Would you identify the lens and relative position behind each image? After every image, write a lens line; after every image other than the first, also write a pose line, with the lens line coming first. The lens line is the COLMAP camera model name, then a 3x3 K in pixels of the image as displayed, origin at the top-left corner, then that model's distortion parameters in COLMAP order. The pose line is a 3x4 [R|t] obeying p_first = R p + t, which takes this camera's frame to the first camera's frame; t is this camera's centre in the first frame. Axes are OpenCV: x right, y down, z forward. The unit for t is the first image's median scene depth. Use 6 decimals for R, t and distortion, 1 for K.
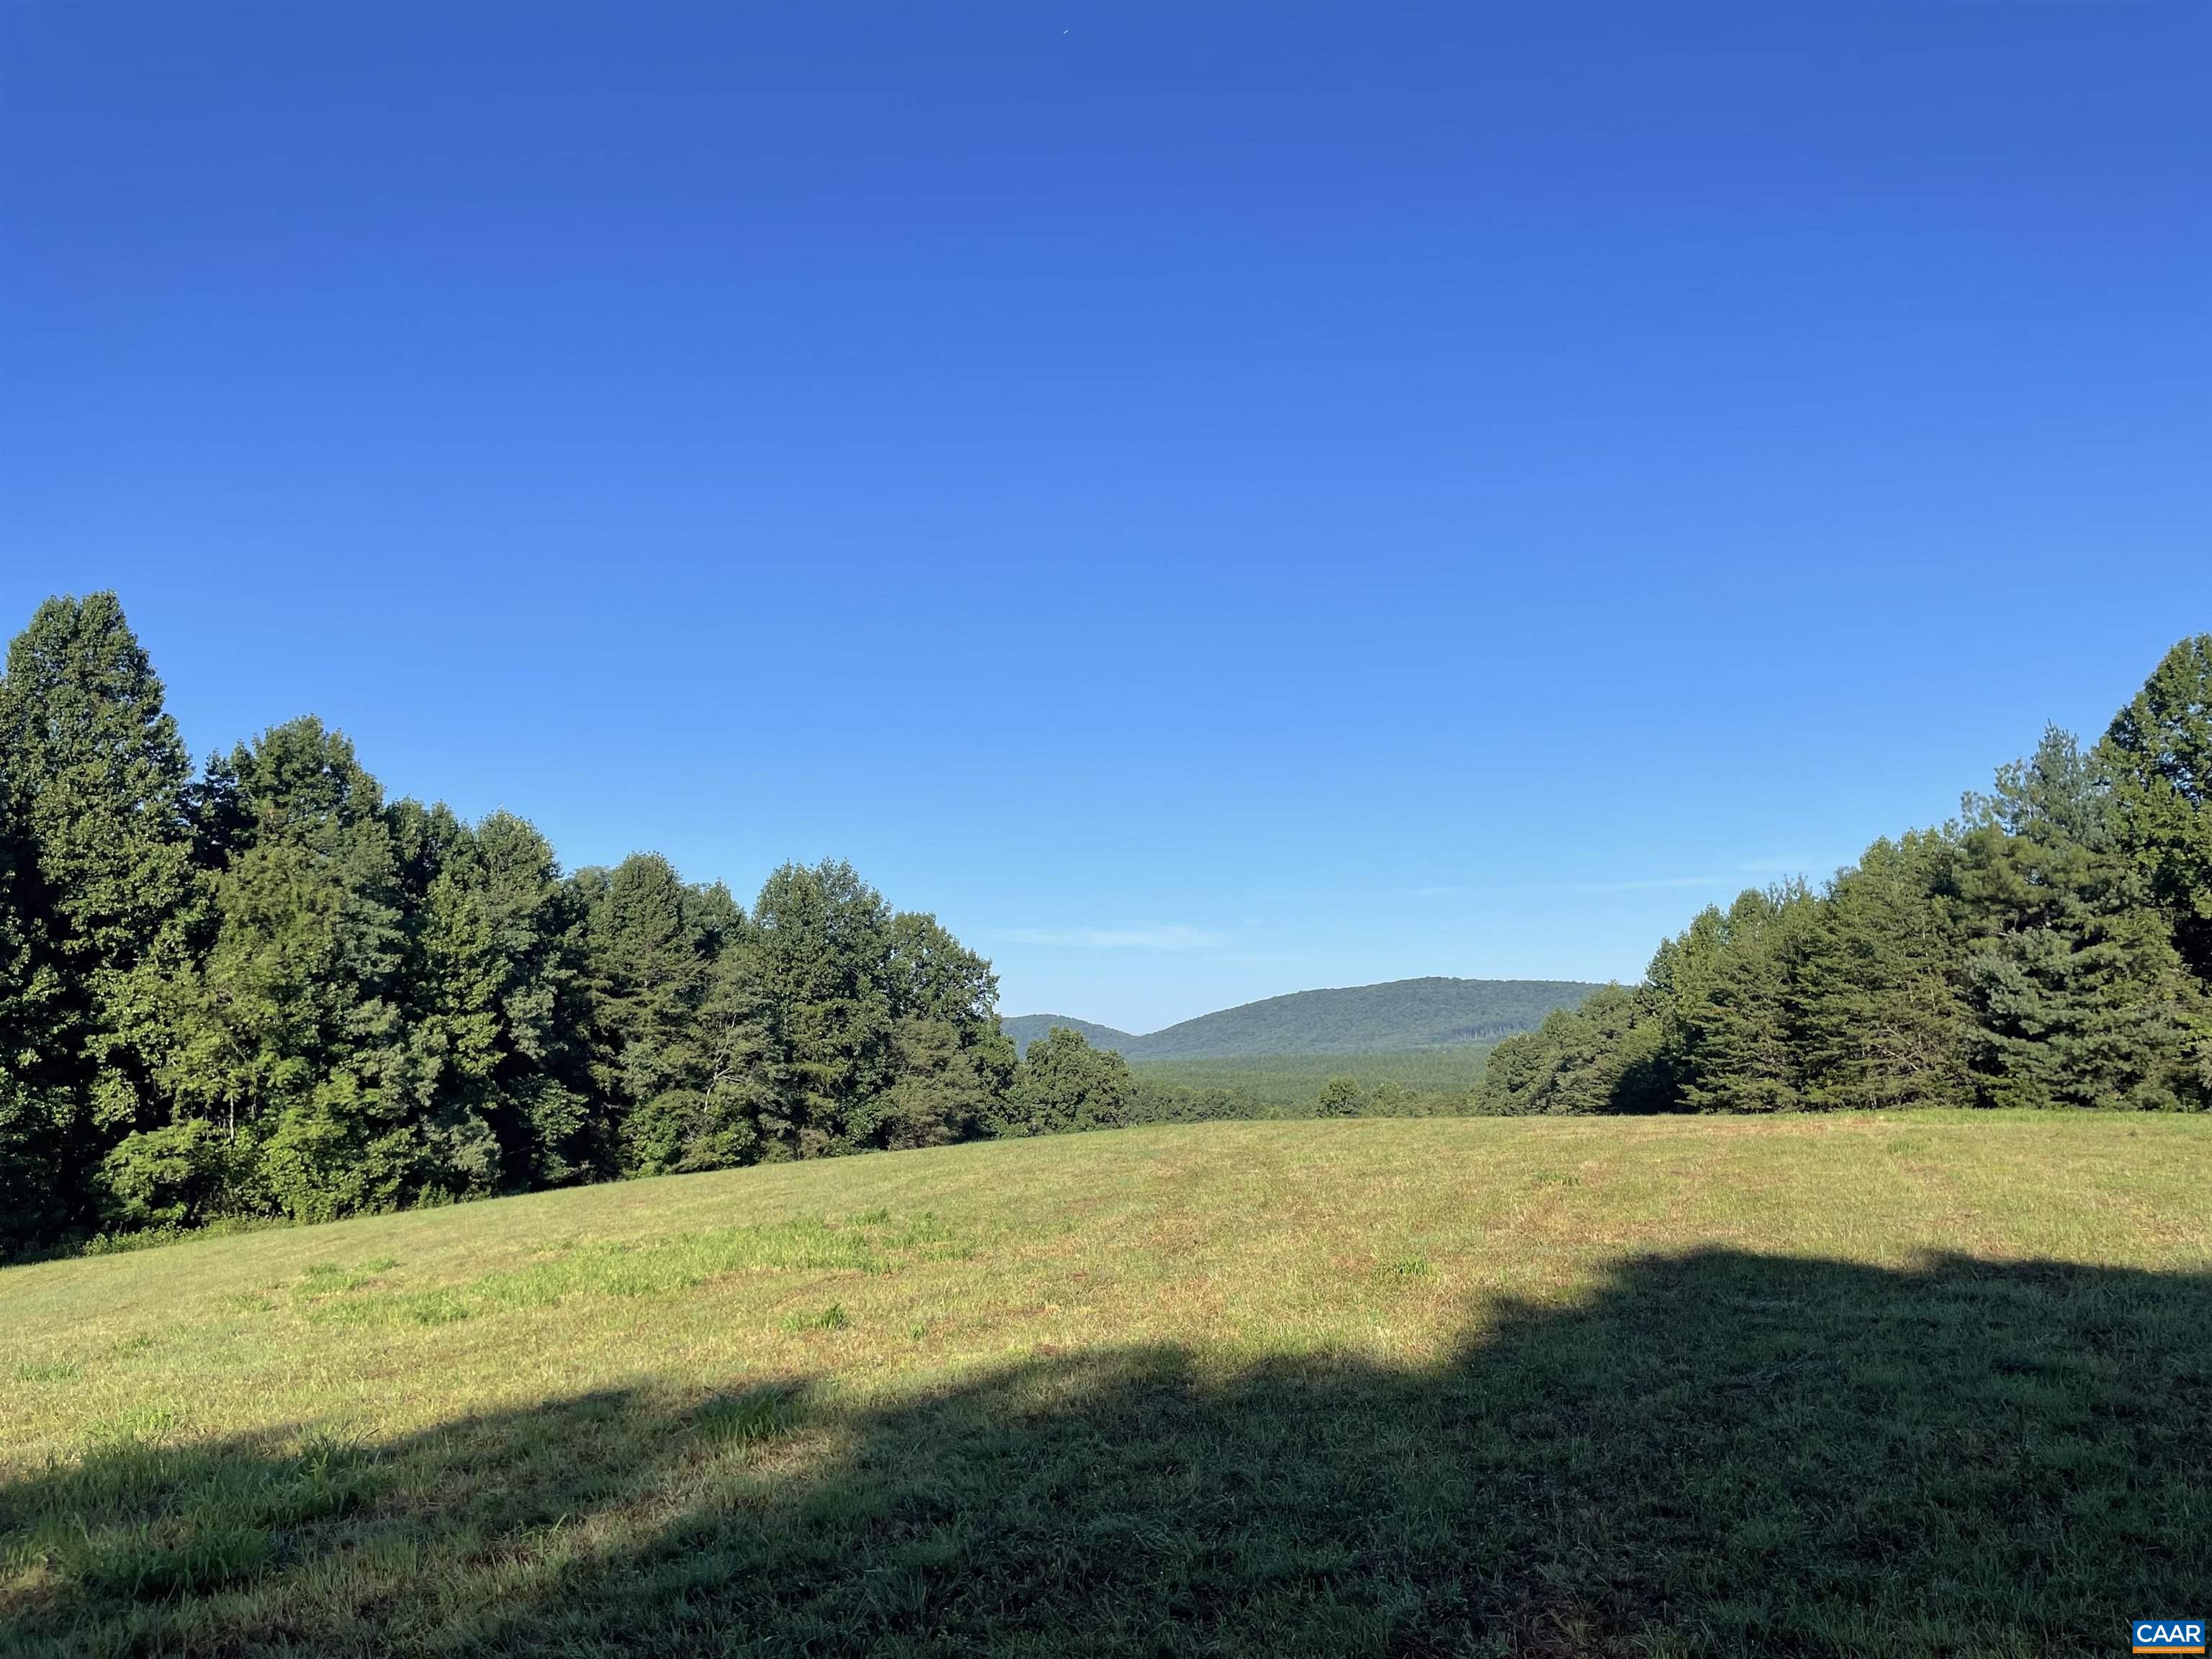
lens RADIAL K [[1723.2, 0, 1100.4], [0, 1723.2, 807.4], [0, 0, 1]] dist [0.069257, -0.108778]
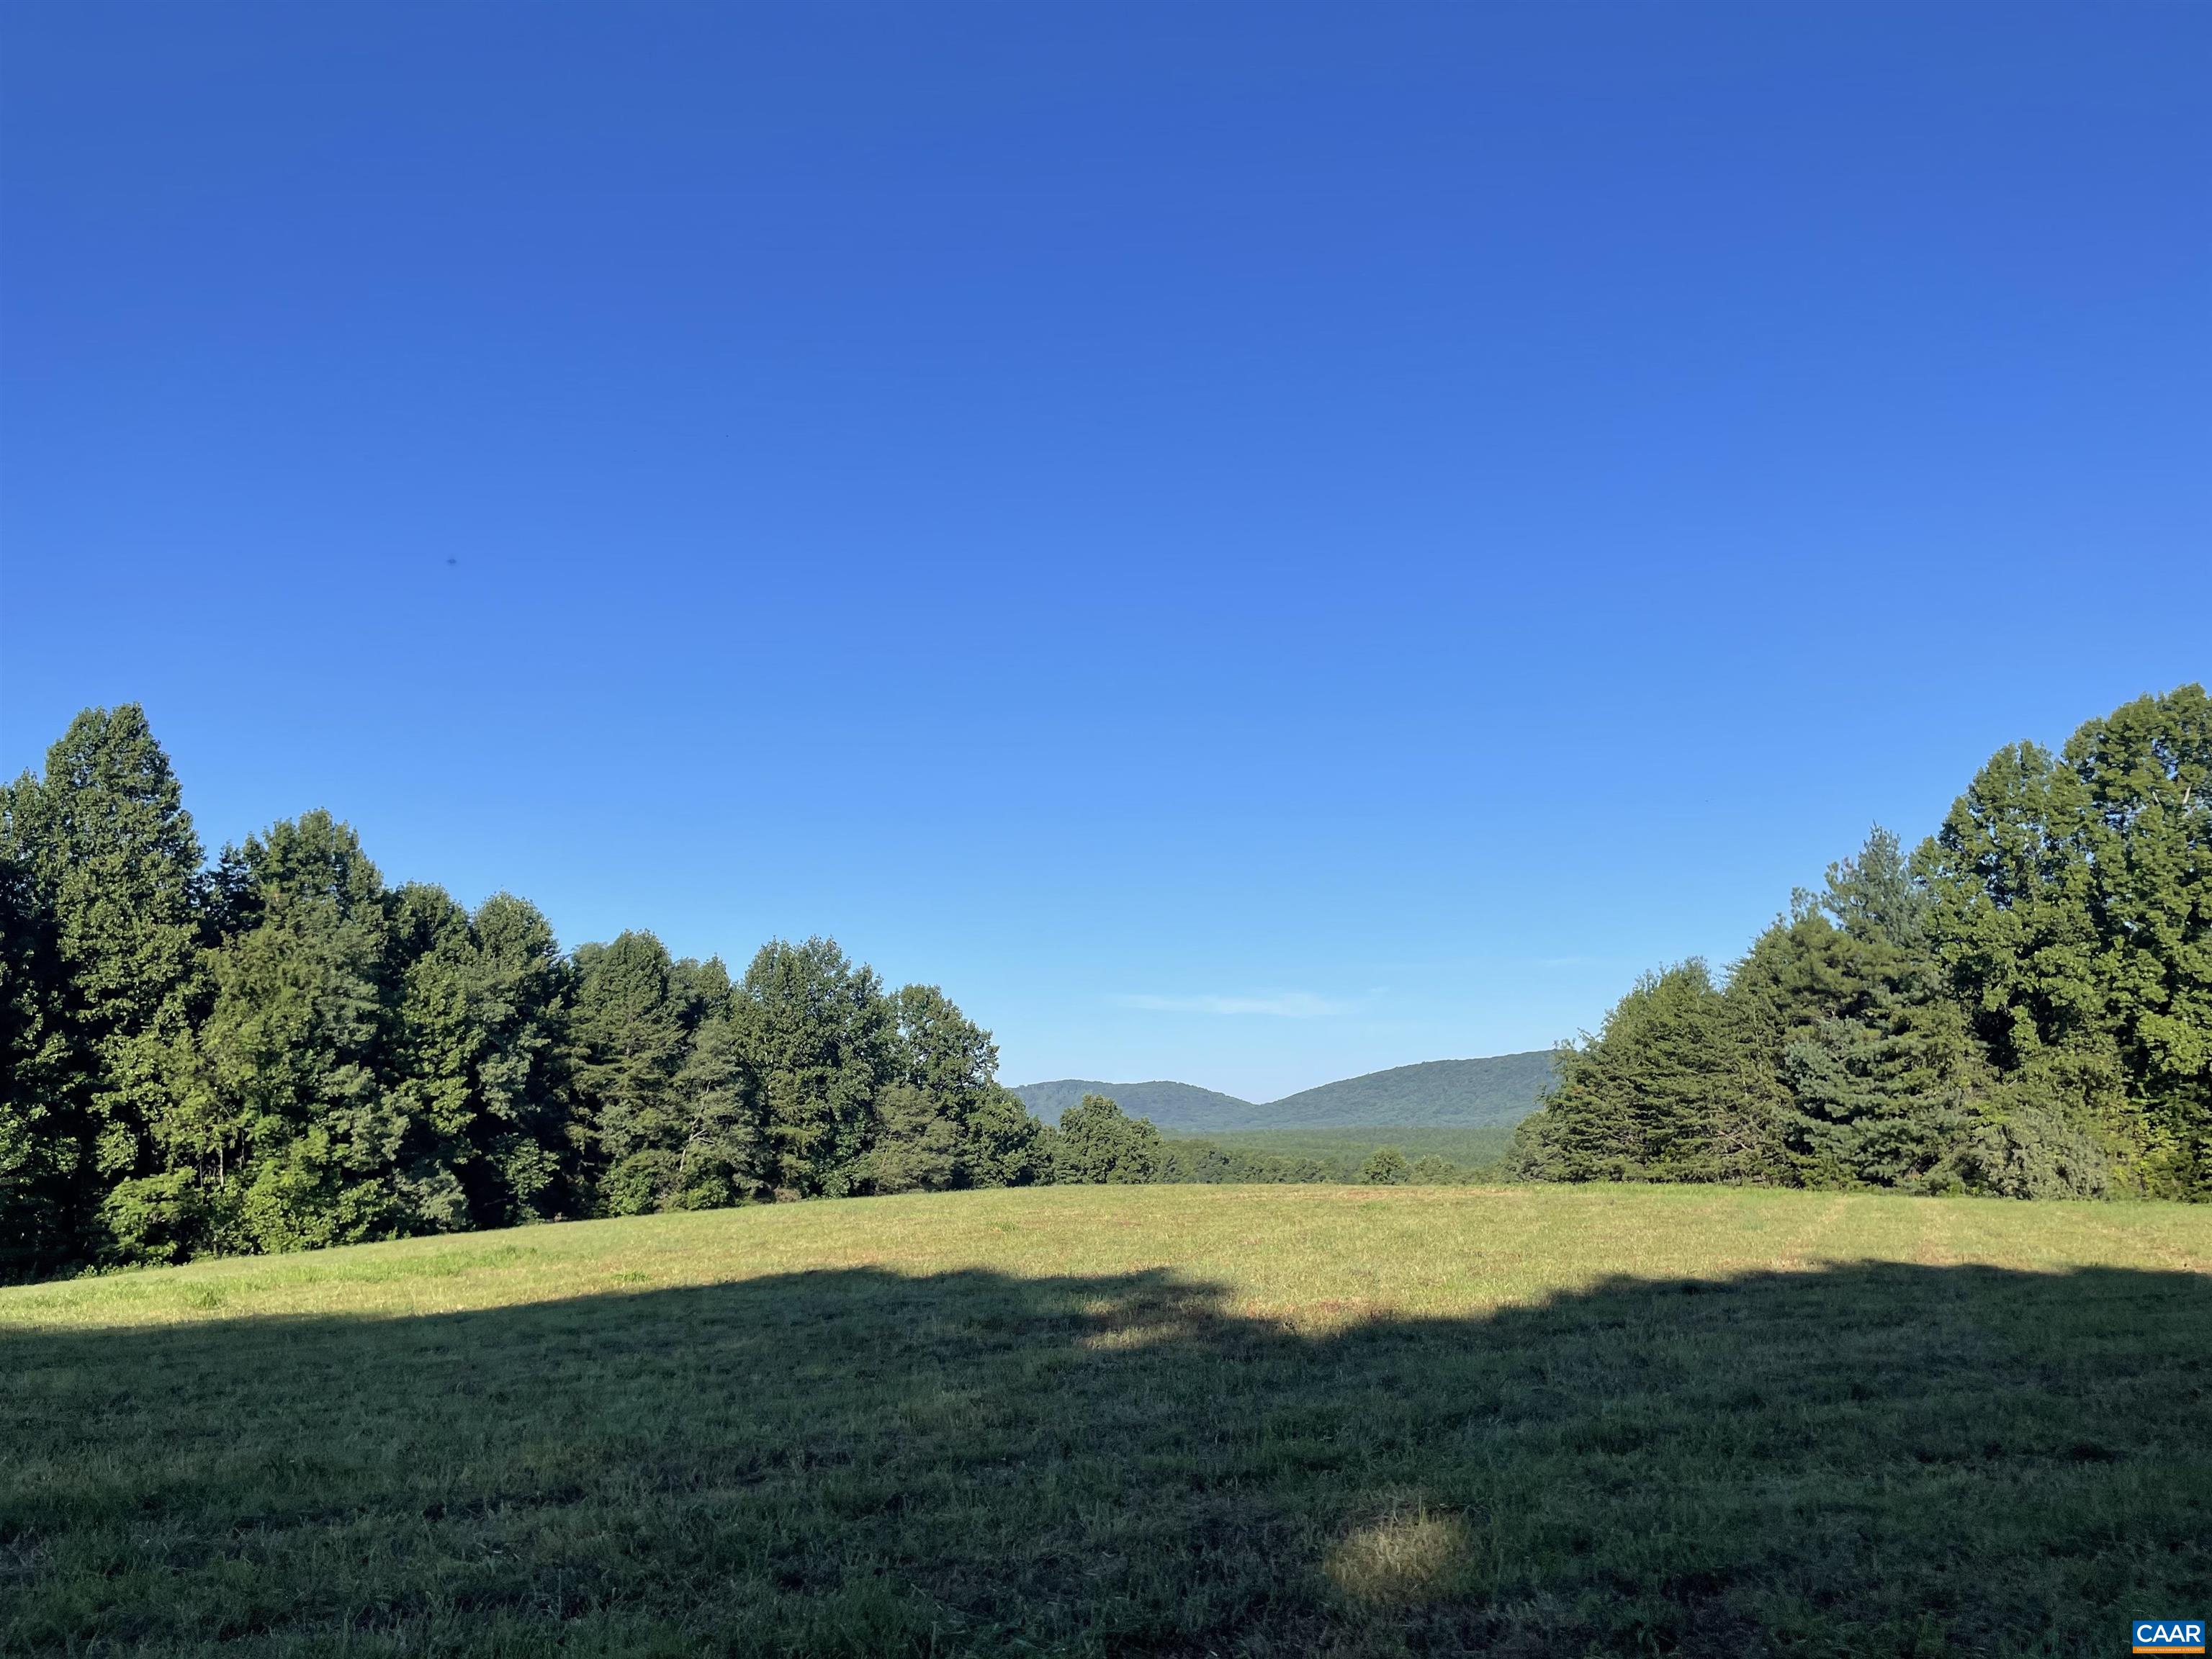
lens RADIAL K [[1723.2, 0, 1098.5], [0, 1723.2, 833.3], [0, 0, 1]] dist [0.069257, -0.108778]
pose [[0.997323, 0.003097, -0.073061, 0.143622], [-0.004794, 0.999722, -0.023065, -0.015279], [0.072969, 0.023353, 0.997061, -0.090254]]
